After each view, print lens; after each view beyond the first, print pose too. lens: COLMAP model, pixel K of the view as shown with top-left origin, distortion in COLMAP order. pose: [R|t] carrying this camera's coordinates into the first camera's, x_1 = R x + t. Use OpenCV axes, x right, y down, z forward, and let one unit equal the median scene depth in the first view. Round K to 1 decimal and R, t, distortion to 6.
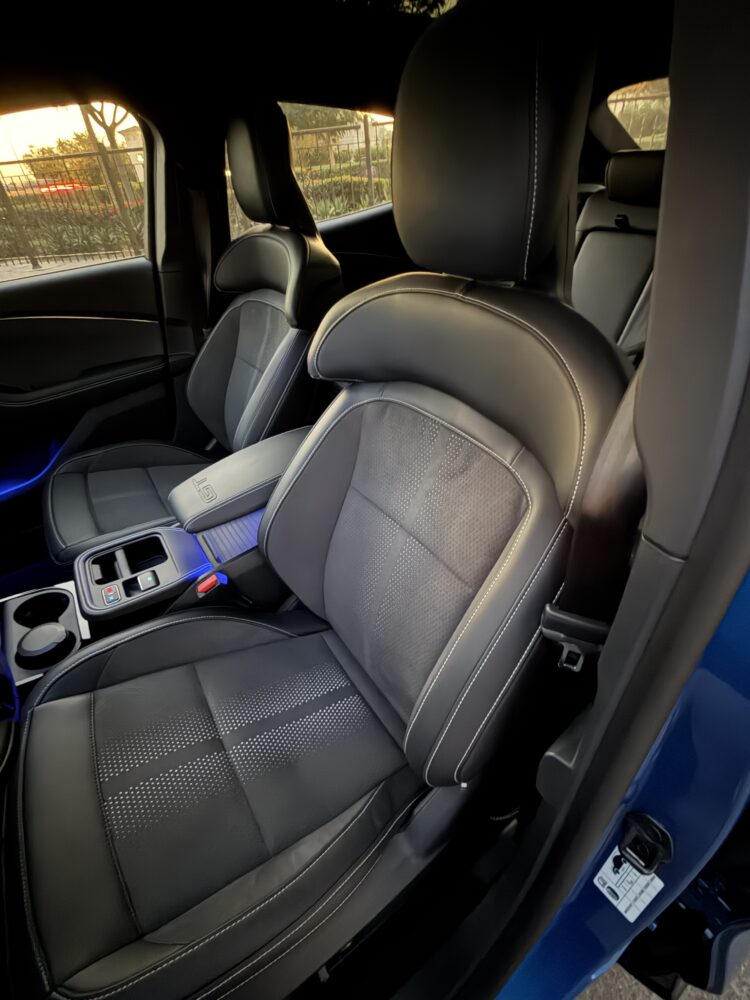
lens RADIAL K [[463.3, 0, 376.0], [0, 463.3, 496.8], [0, 0, 1]] dist [0.000703, 0.000101]
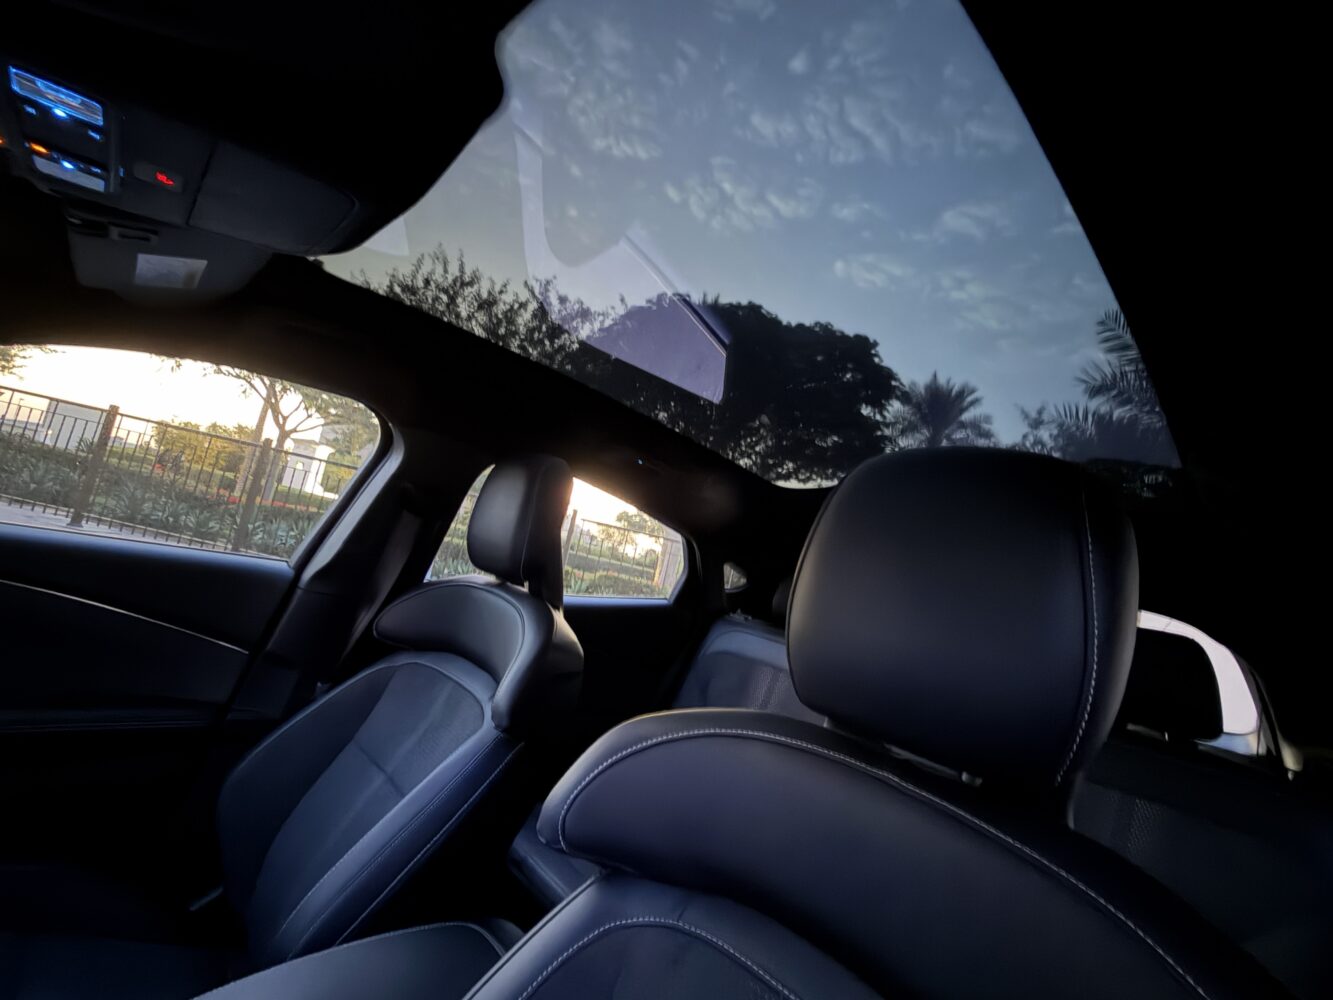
lens RADIAL K [[617.6, 0, 662.8], [0, 617.6, 500.1], [0, 0, 1]] dist [0.000703, 0.000101]
pose [[0.942454, 0.307233, 0.131863, -0.182950], [-0.140414, 0.721659, -0.677859, -0.066510], [-0.303421, 0.620335, 0.723270, 0.171547]]
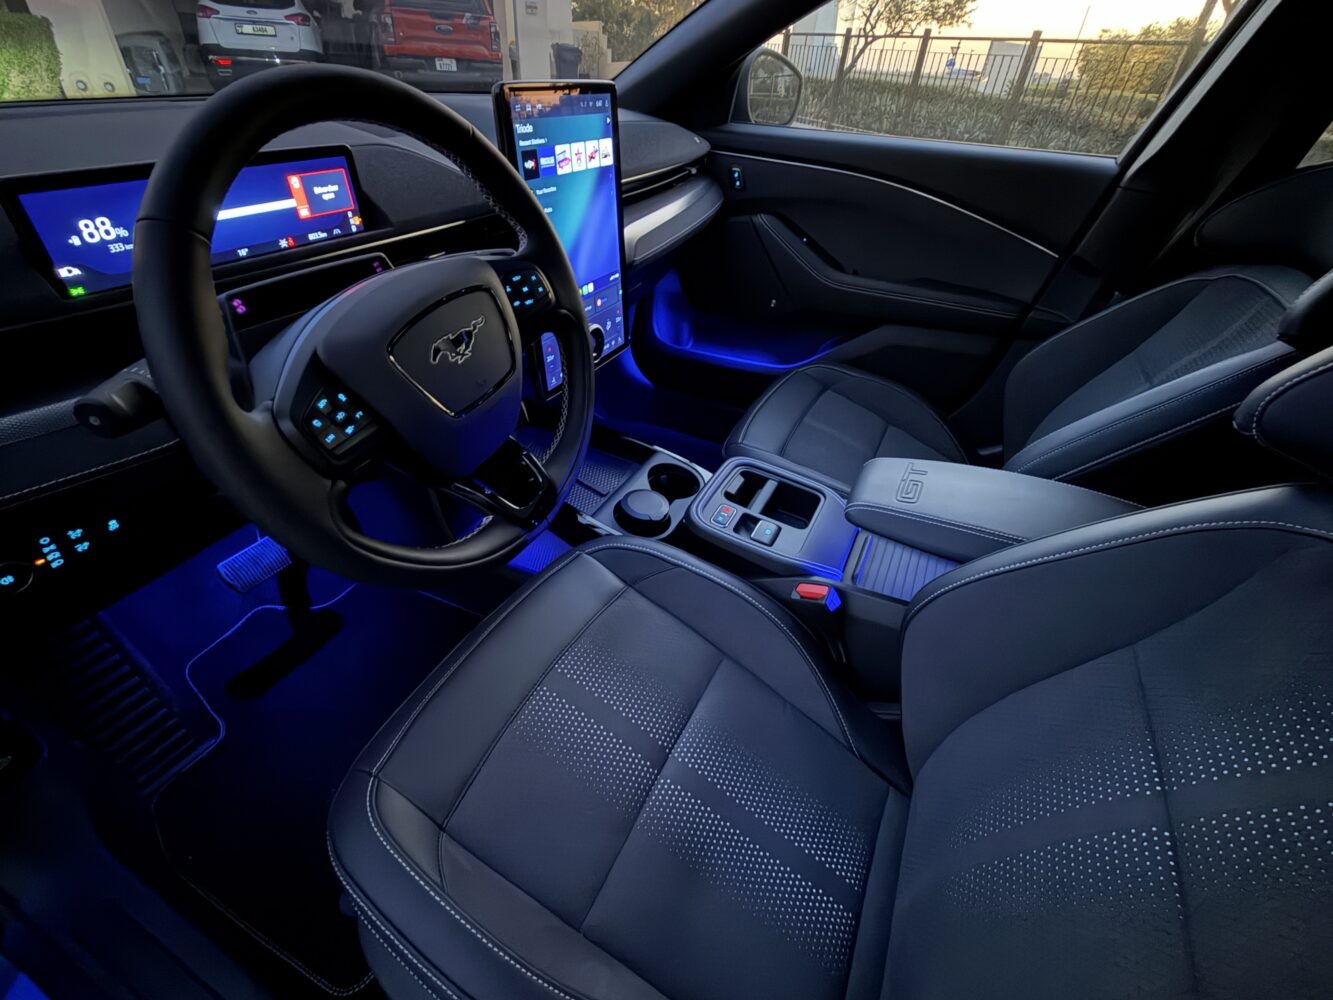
lens RADIAL K [[617.6, 0, 662.8], [0, 617.6, 500.1], [0, 0, 1]] dist [0.000703, 0.000101]
pose [[0.488860, 0.595277, -0.637700, 0.022940], [-0.595592, 0.761870, 0.254607, -0.010778], [0.637406, 0.255342, 0.726990, 0.155435]]
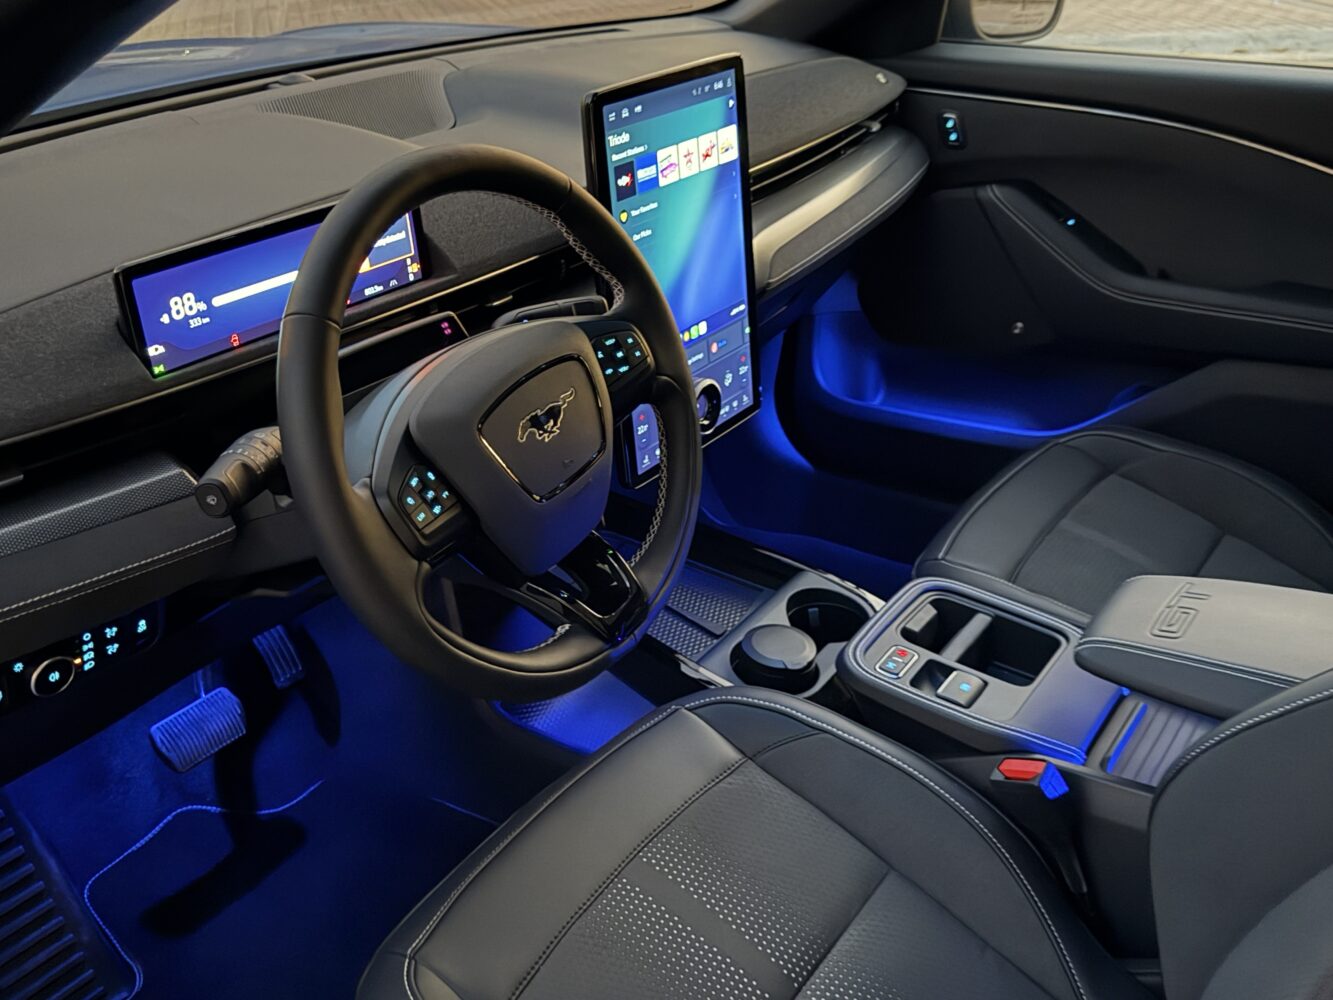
lens RADIAL K [[1358.3, 0, 666.5], [0, 1358.3, 500.0], [0, 0, 1]] dist [0.106741, -0.002588]
pose [[0.375612, 0.485169, -0.789637, 0.389200], [-0.570456, 0.792528, 0.215592, -0.097917], [0.730408, 0.369474, 0.574450, -0.102259]]
